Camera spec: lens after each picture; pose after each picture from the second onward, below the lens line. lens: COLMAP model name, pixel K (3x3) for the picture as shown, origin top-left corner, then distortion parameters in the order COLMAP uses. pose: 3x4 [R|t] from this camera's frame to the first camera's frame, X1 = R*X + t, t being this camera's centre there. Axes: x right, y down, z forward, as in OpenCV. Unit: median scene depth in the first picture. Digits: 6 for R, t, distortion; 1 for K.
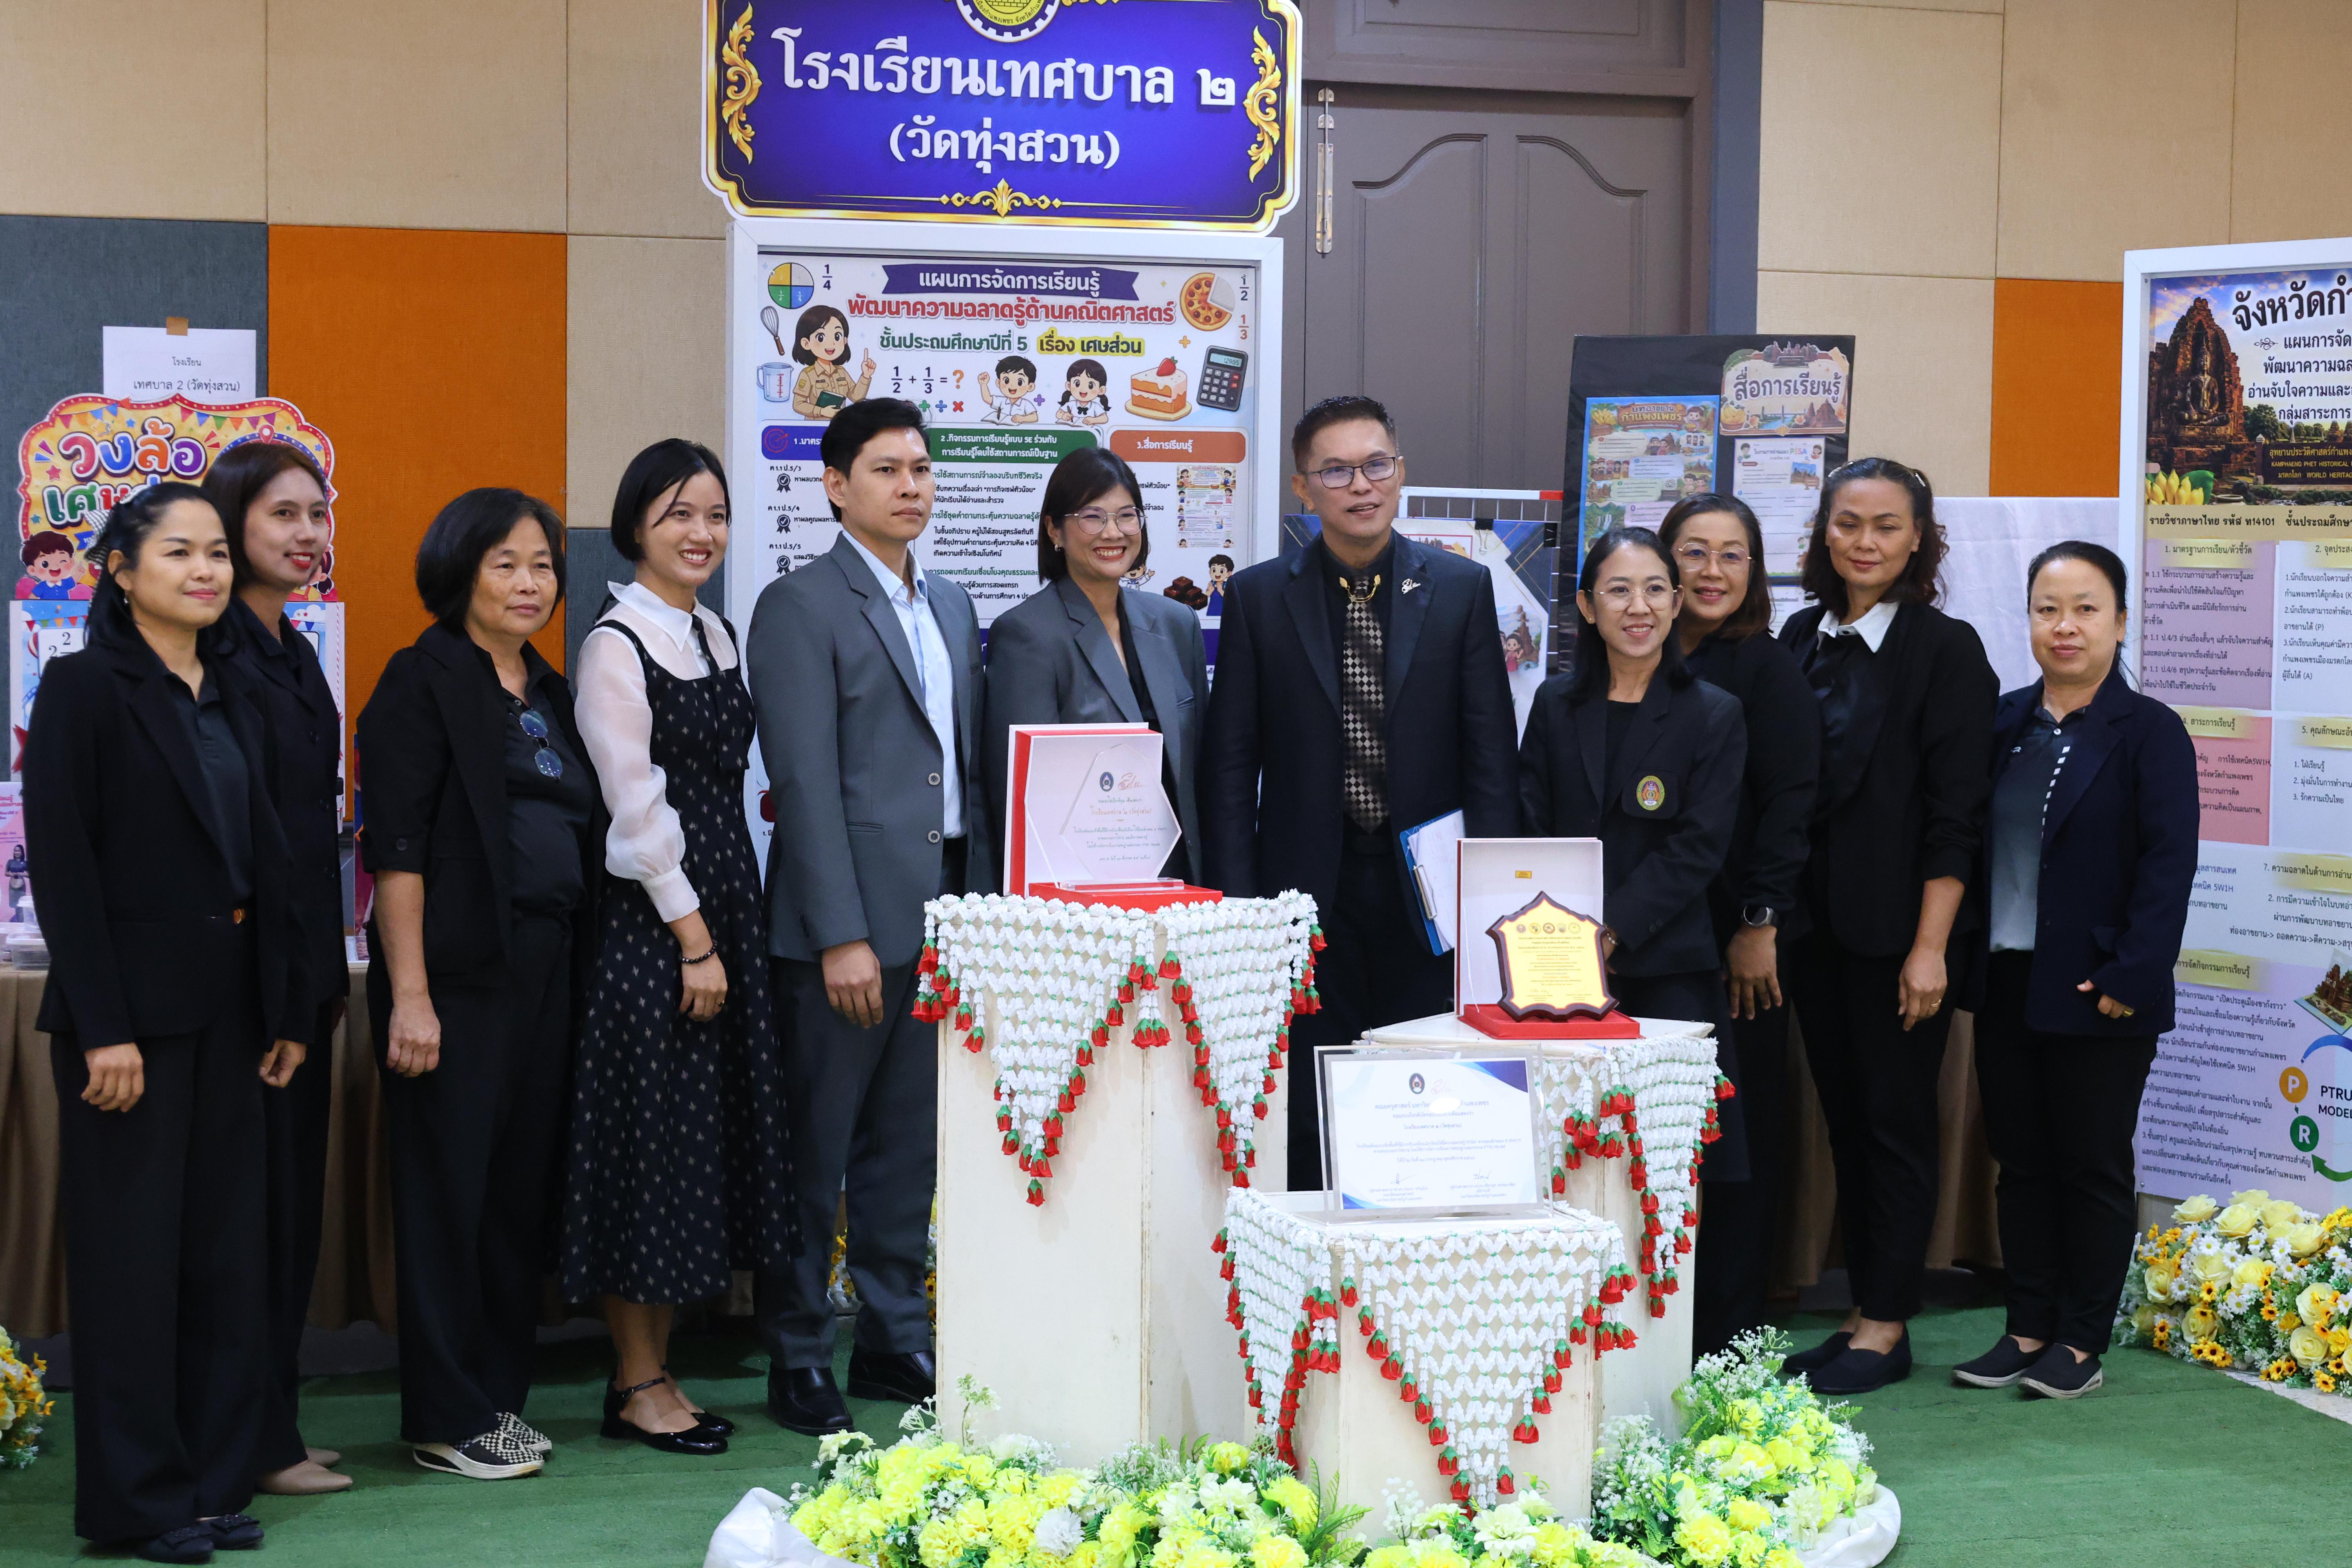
lens RADIAL K [[4166.9, 0, 1183.8], [0, 4166.9, 800.0], [0, 0, 1]] dist [-0.086764, 0.000000]
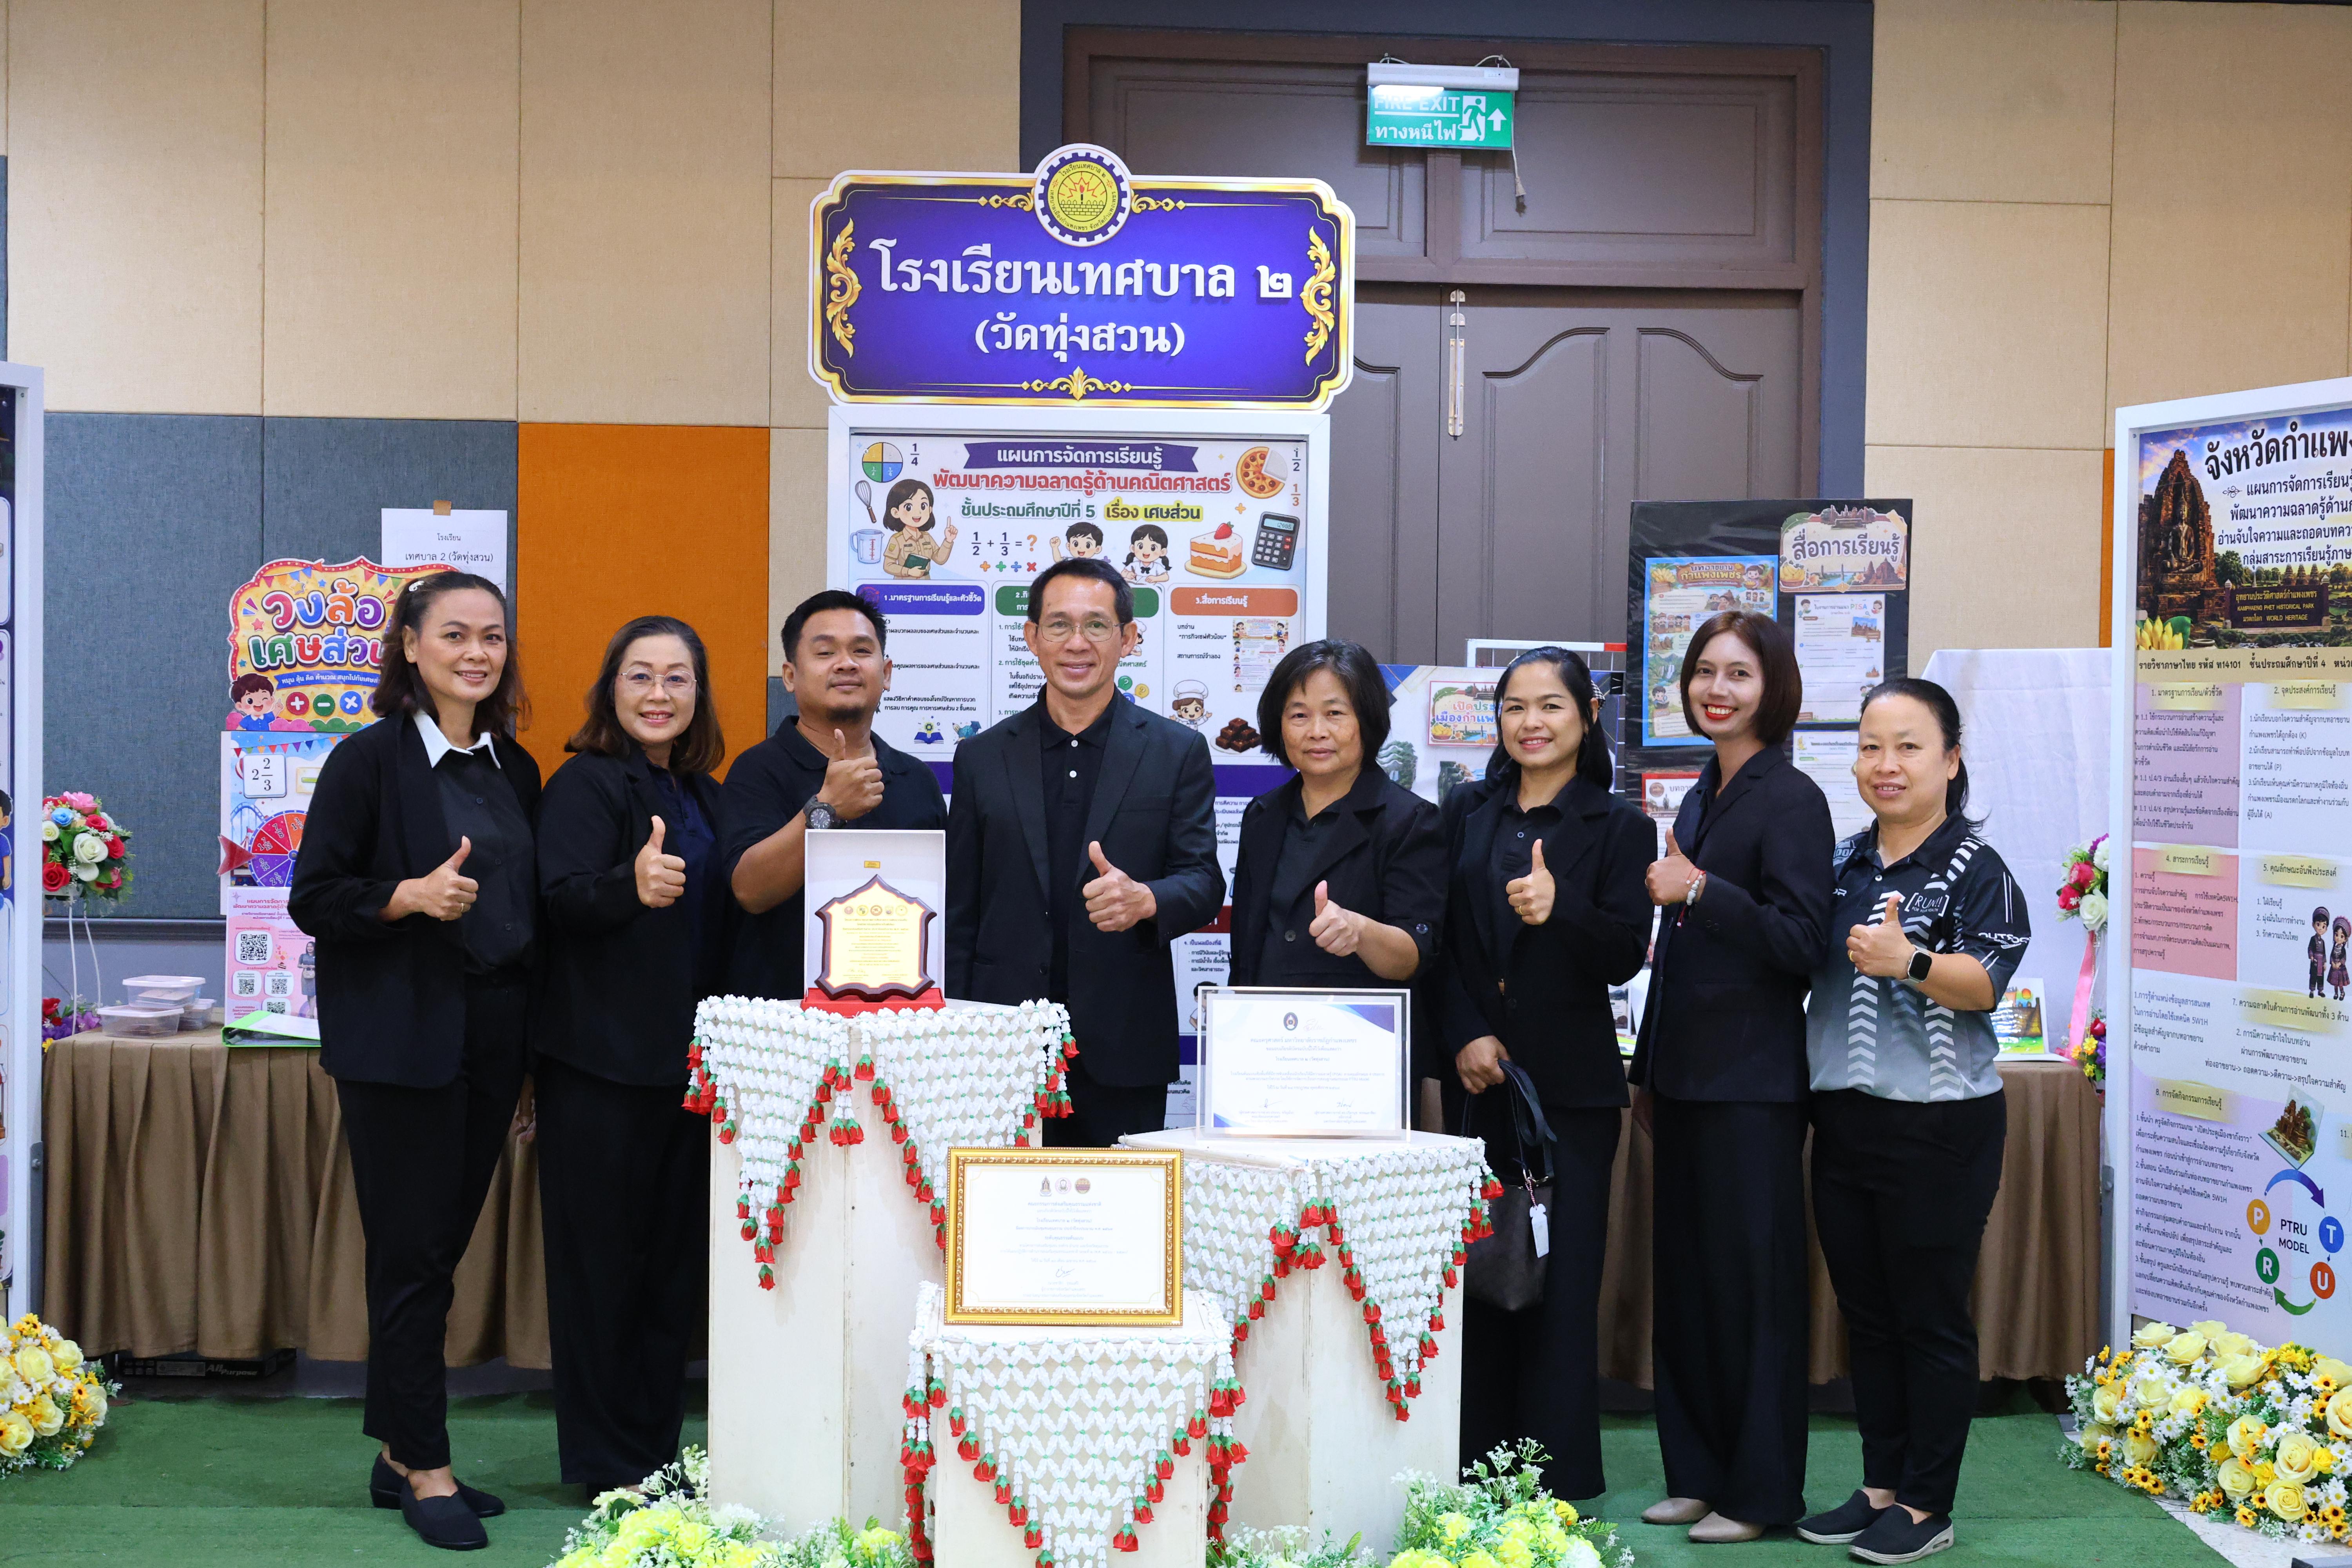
lens RADIAL K [[3185.3, 0, 1187.1], [0, 3185.3, 770.6], [0, 0, 1]] dist [-0.065430, 0.000000]
pose [[0.967192, 0.006377, -0.253968, 0.207743], [-0.018694, 0.998761, -0.046115, 0.000067], [0.253360, 0.049350, 0.966113, 0.176131]]
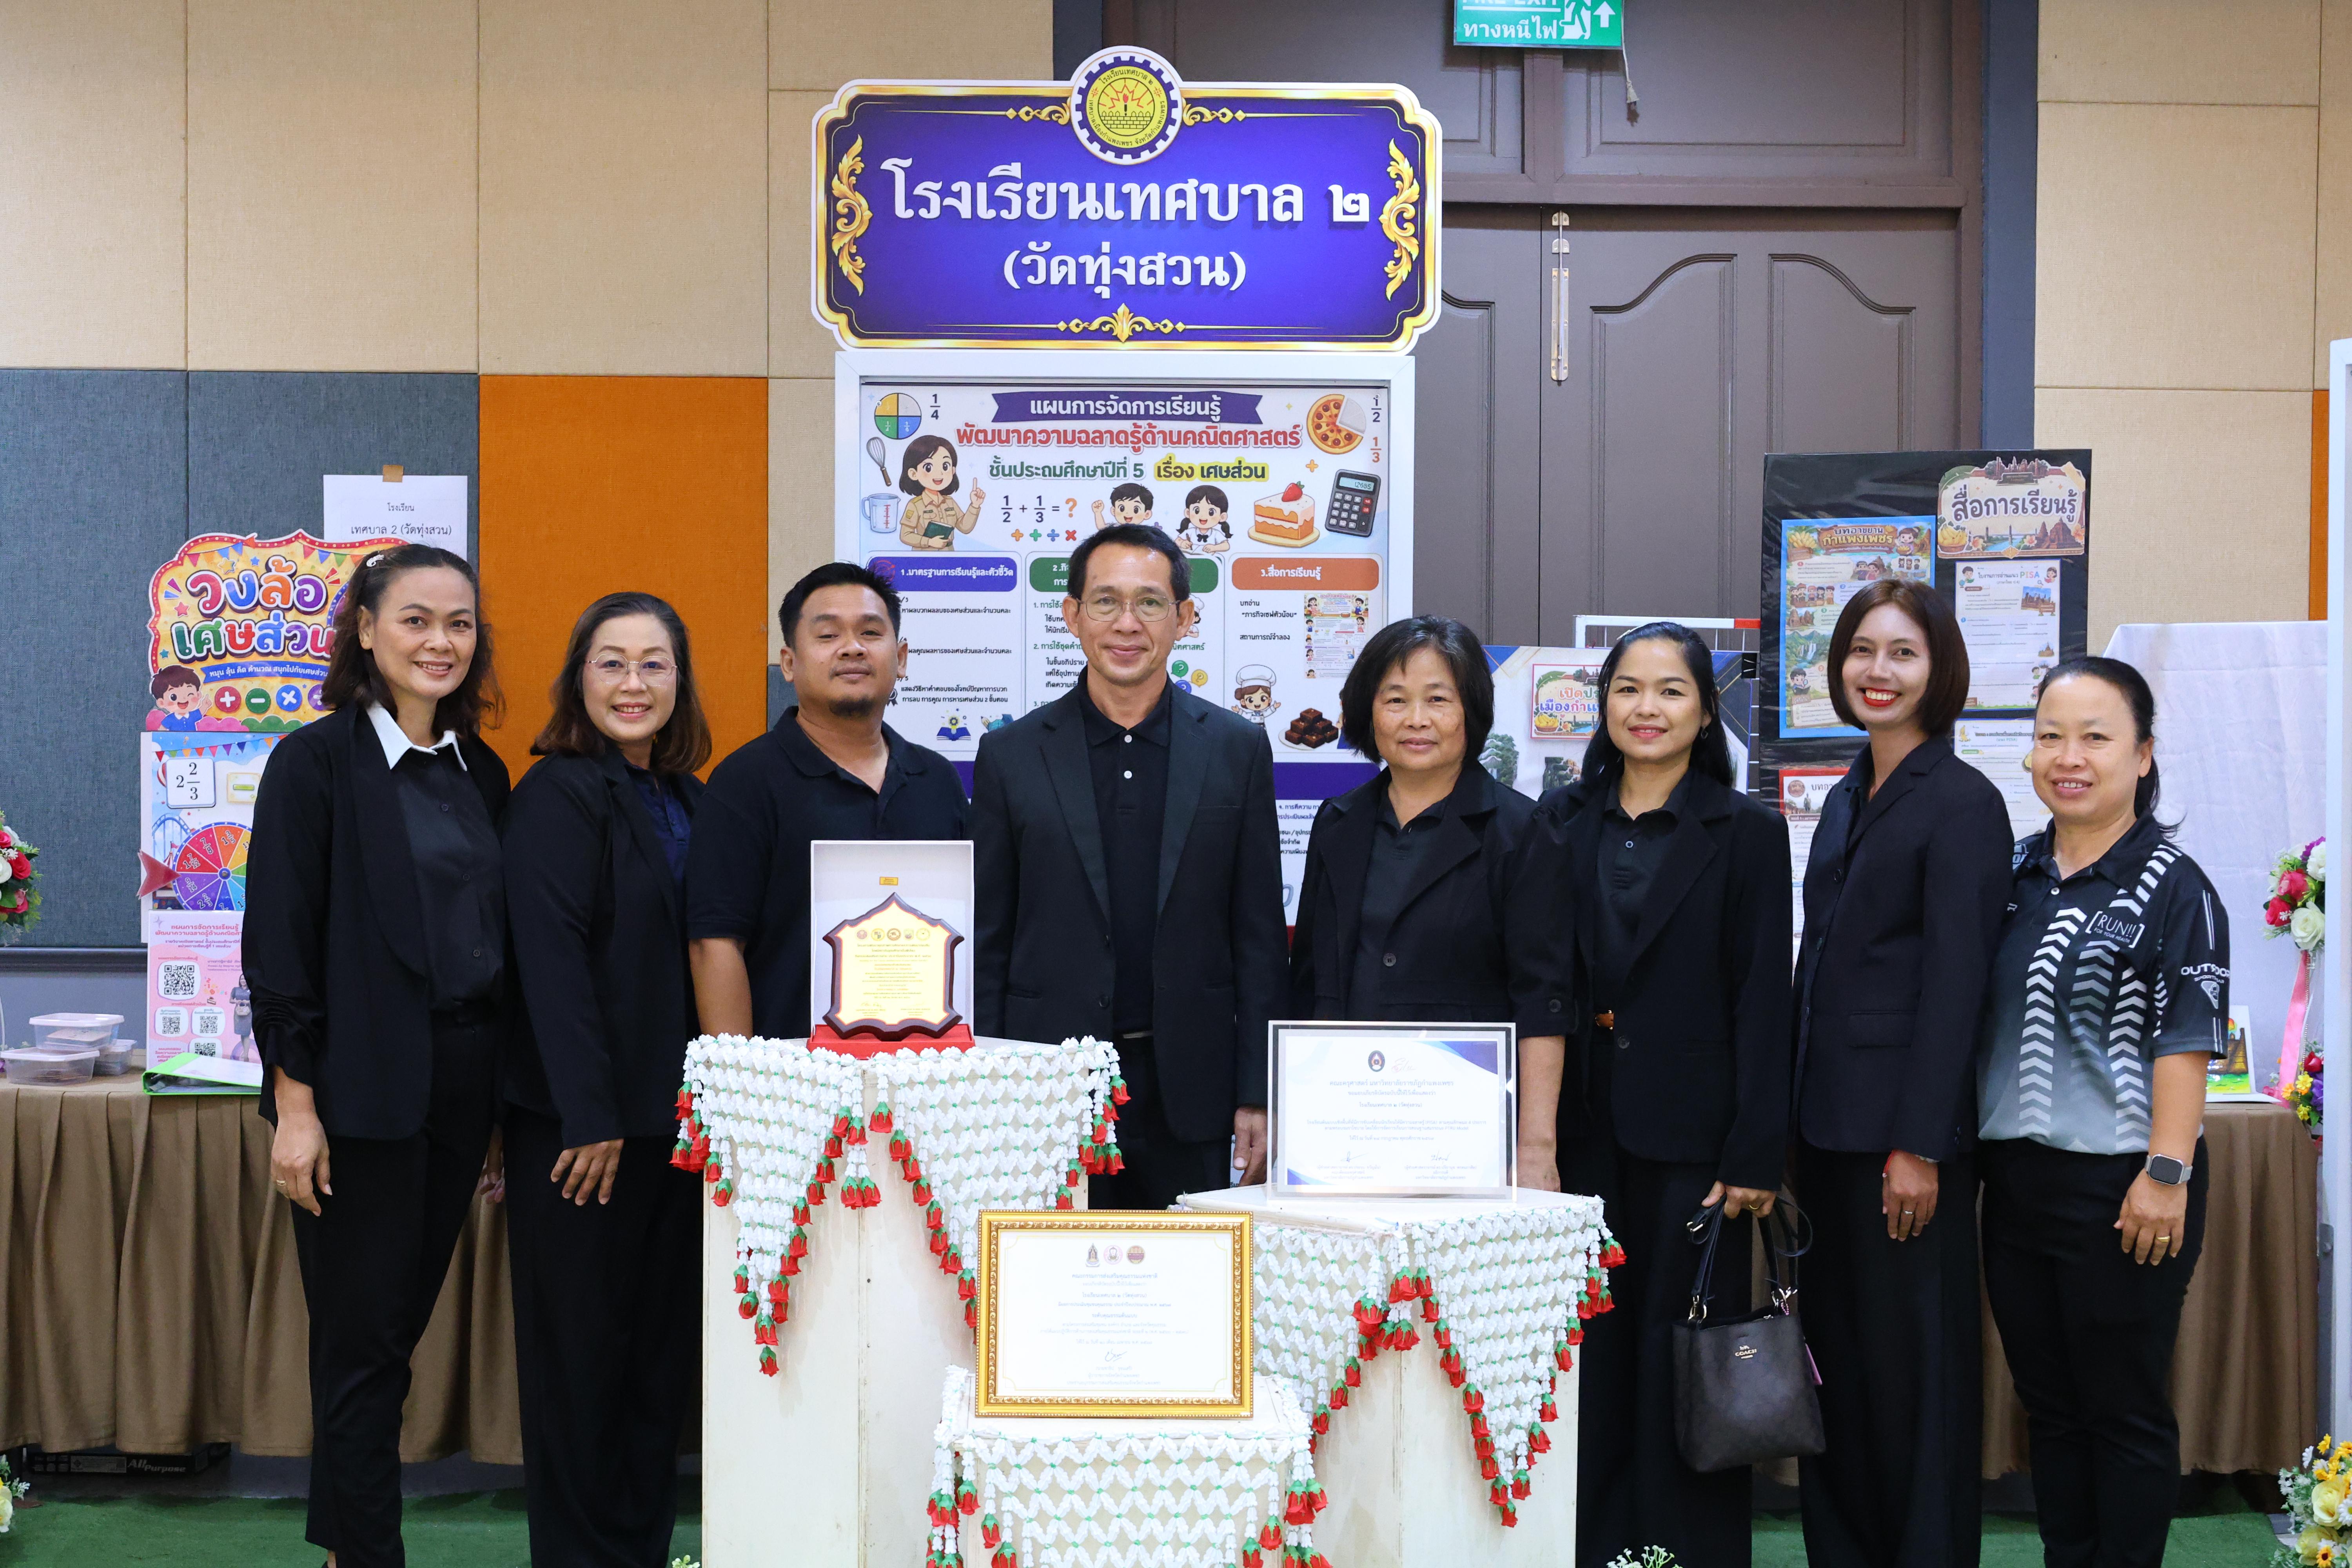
lens RADIAL K [[3616.8, 0, 1162.2], [0, 3616.8, 789.8], [0, 0, 1]] dist [-0.068610, 0.000000]
pose [[0.960999, 0.001864, -0.276546, 0.202643], [-0.013542, 0.999095, -0.040321, -0.000628], [0.276221, 0.042493, 0.960154, 0.190911]]
